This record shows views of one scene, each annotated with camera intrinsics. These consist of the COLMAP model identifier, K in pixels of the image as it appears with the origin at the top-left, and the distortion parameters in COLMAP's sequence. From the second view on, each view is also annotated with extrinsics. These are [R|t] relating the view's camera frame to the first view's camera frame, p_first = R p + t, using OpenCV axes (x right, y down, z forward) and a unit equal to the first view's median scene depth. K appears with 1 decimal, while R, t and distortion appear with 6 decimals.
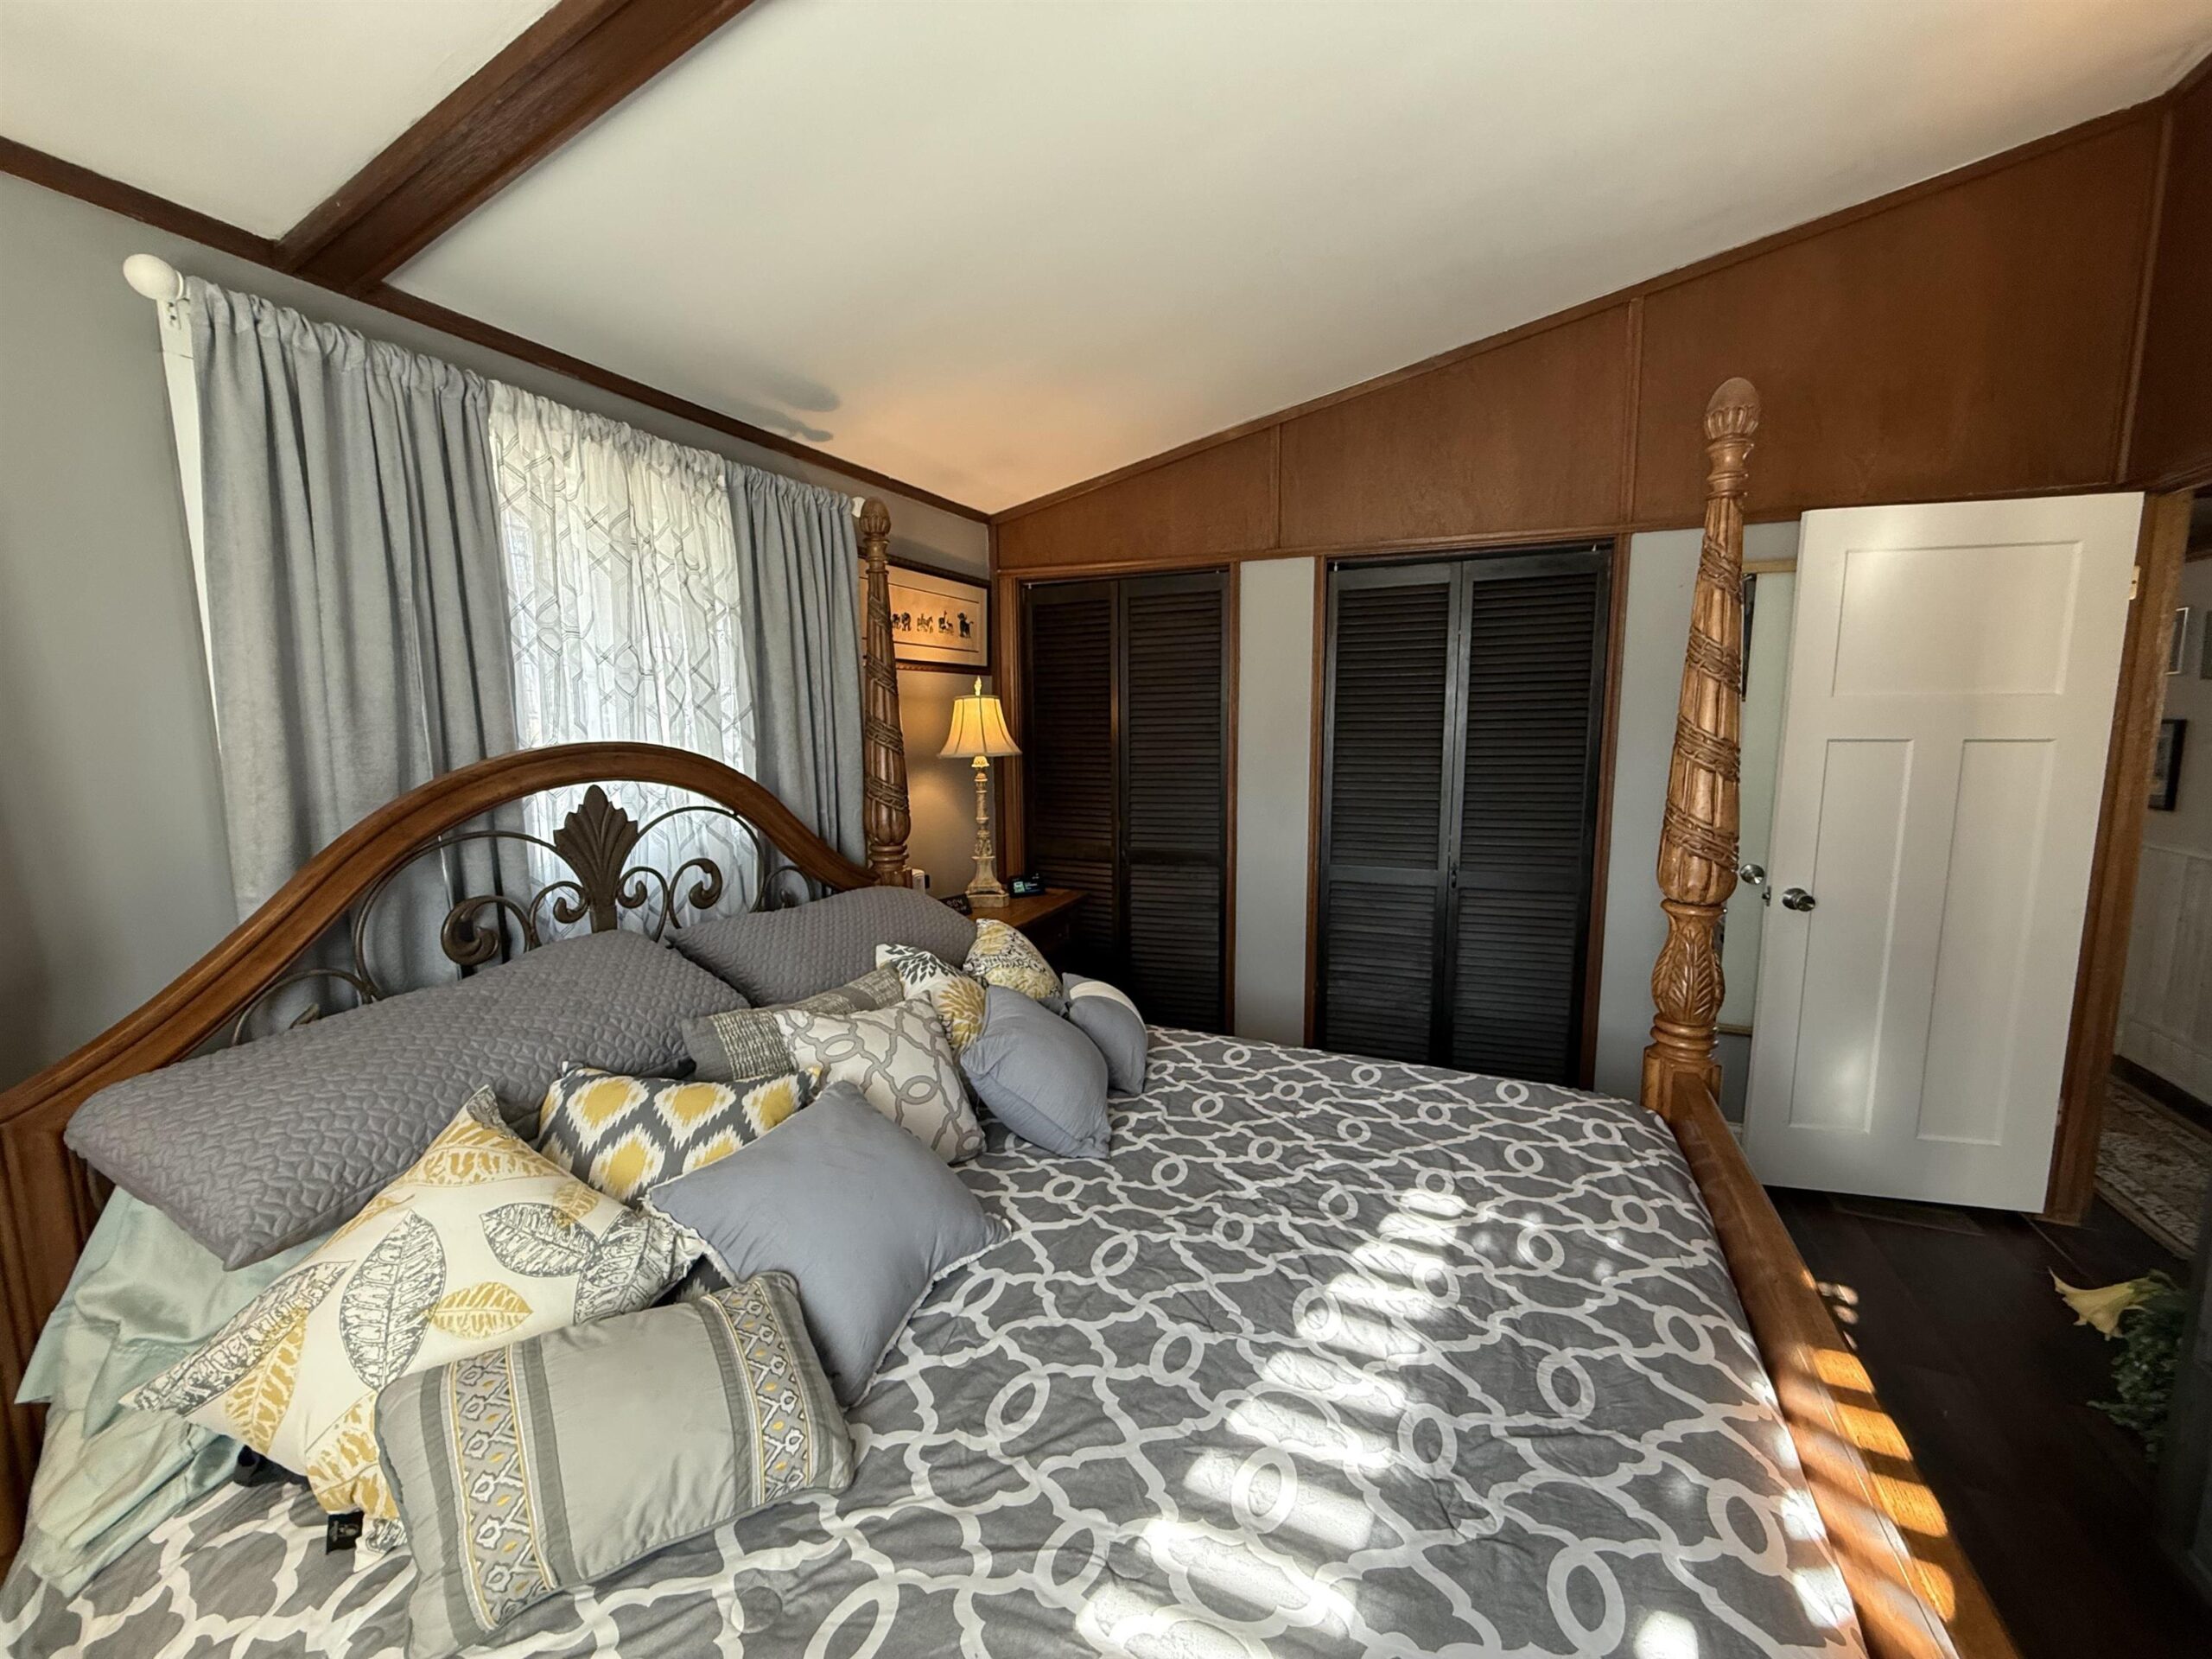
lens RADIAL K [[879.2, 0, 1095.0], [0, 879.2, 835.0], [0, 0, 1]] dist [-0.003908, 0.001012]
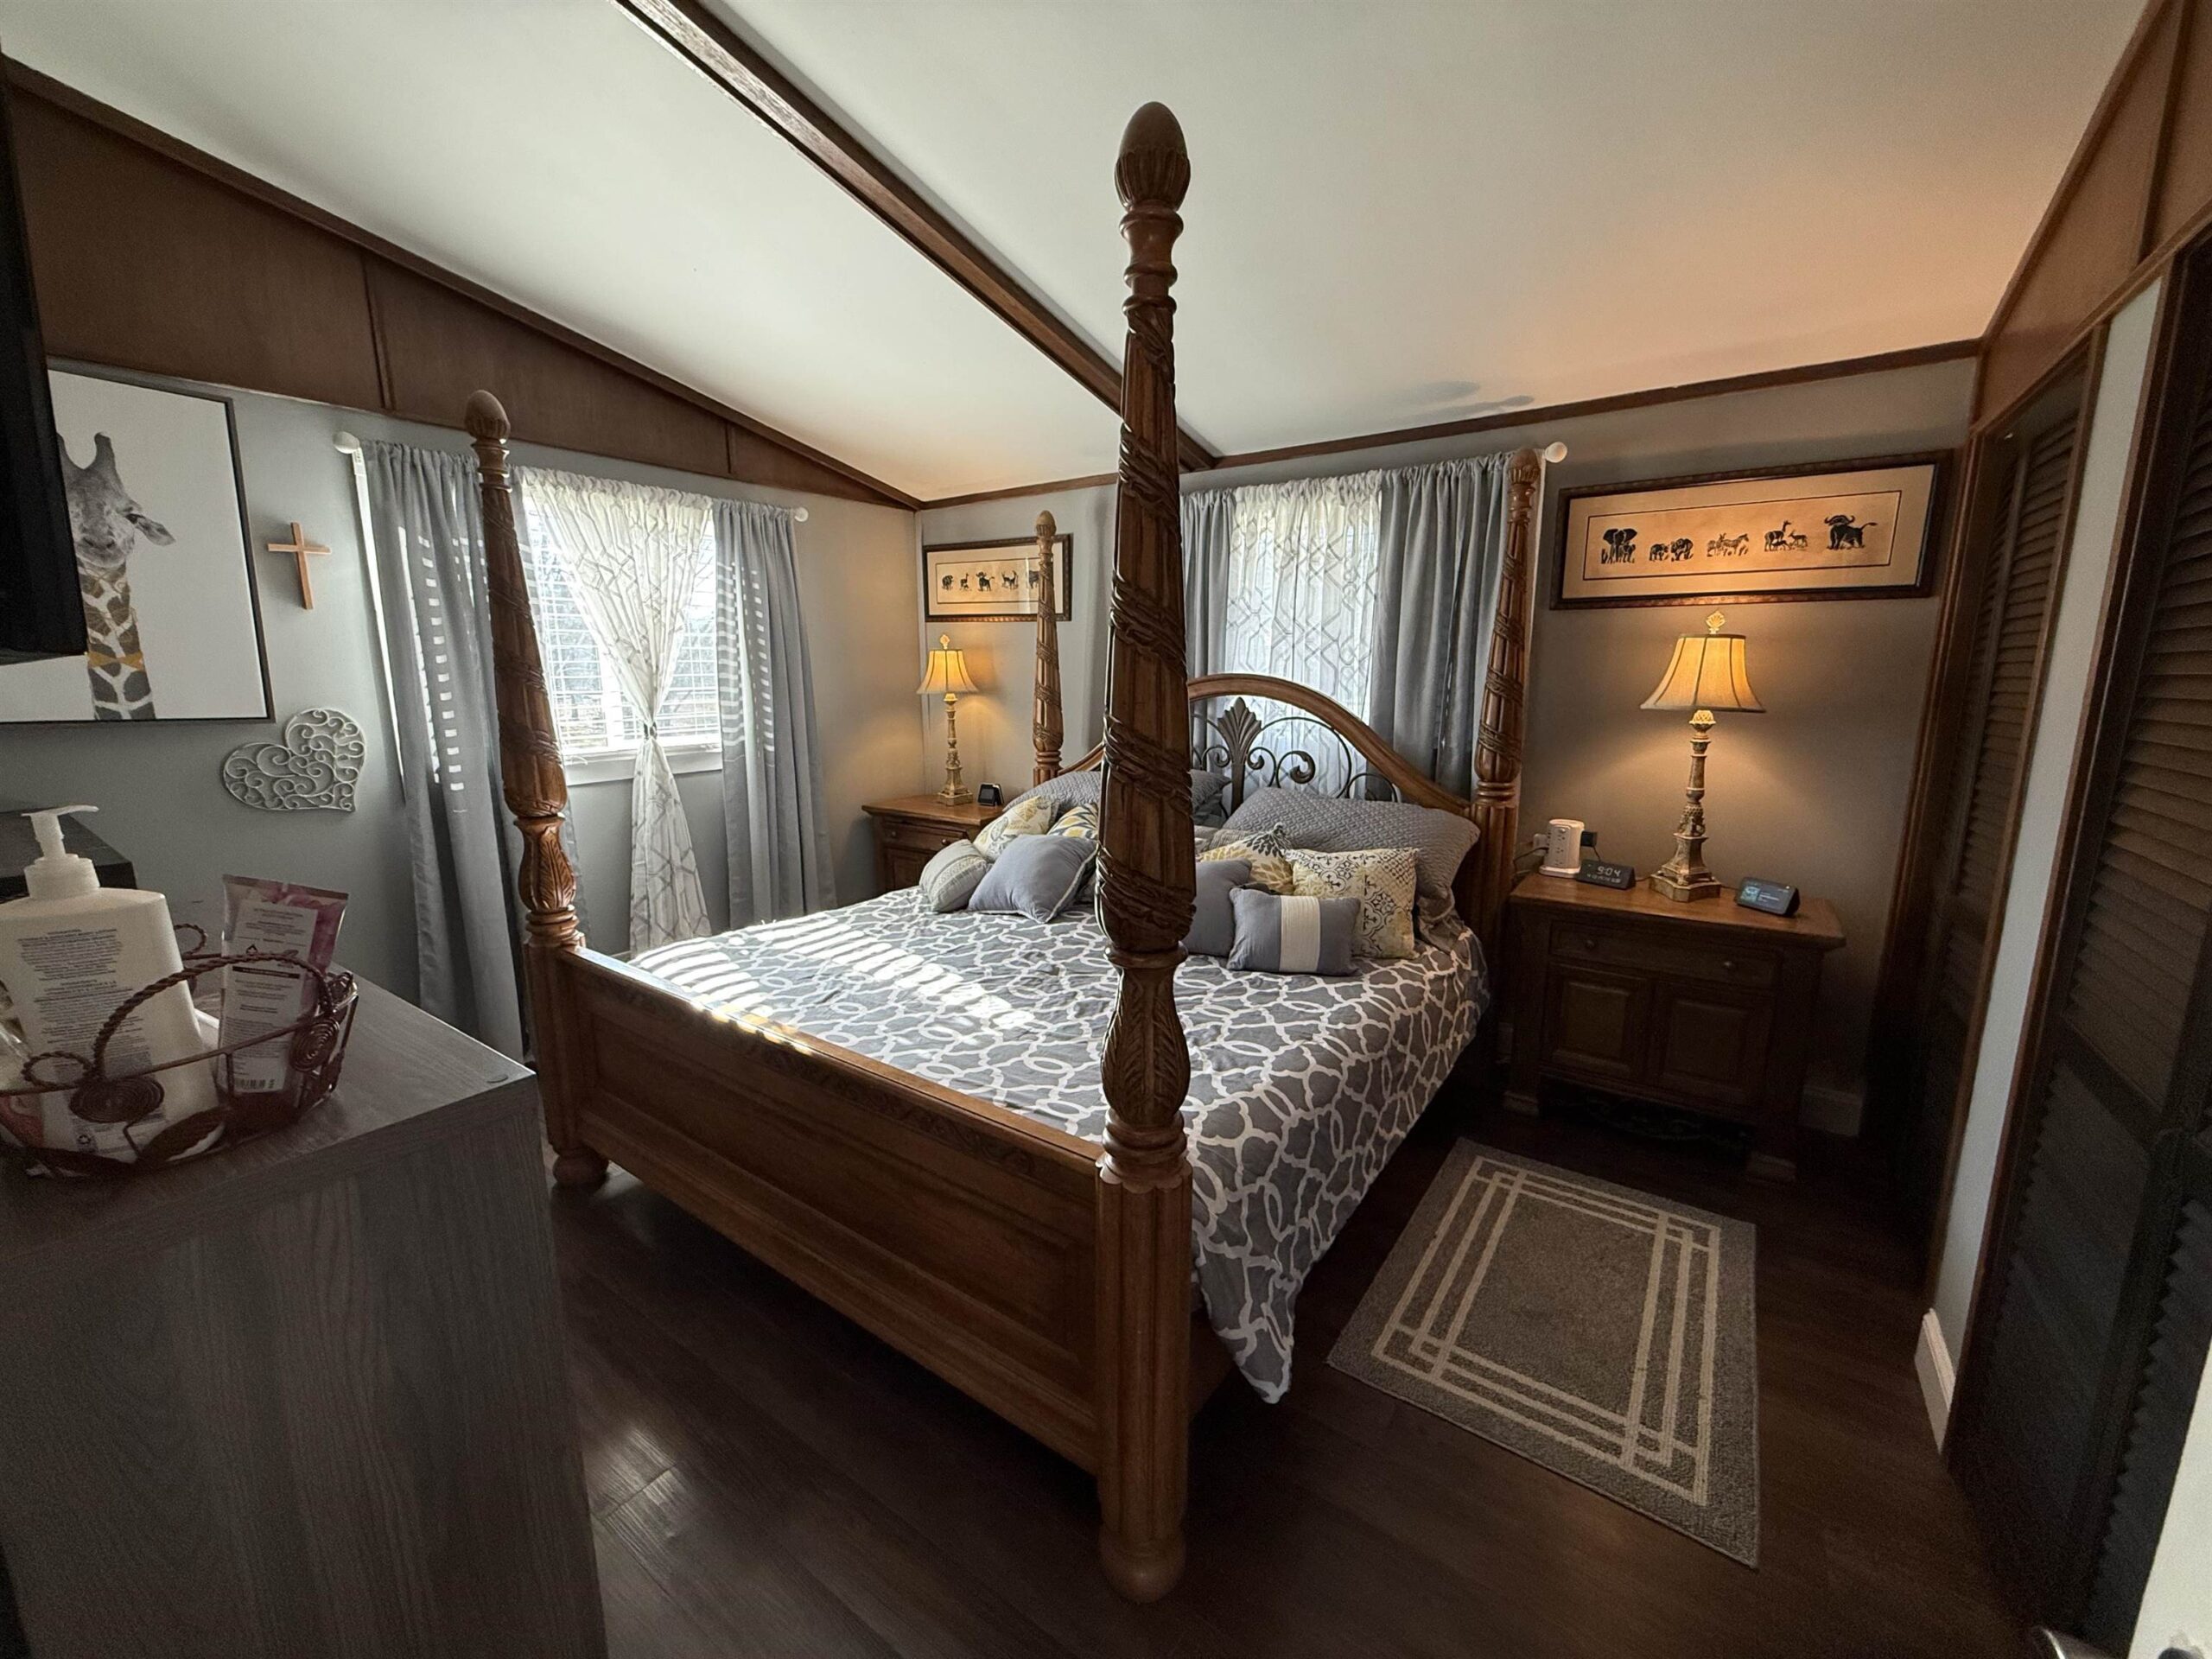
lens RADIAL K [[879.2, 0, 1094.4], [0, 879.2, 827.1], [0, 0, 1]] dist [-0.003908, 0.001012]
pose [[-0.201390, 0.184043, -0.962066, 1.338386], [-0.130429, 0.968404, 0.212559, -0.146924], [0.970789, 0.168289, -0.171022, 1.078436]]
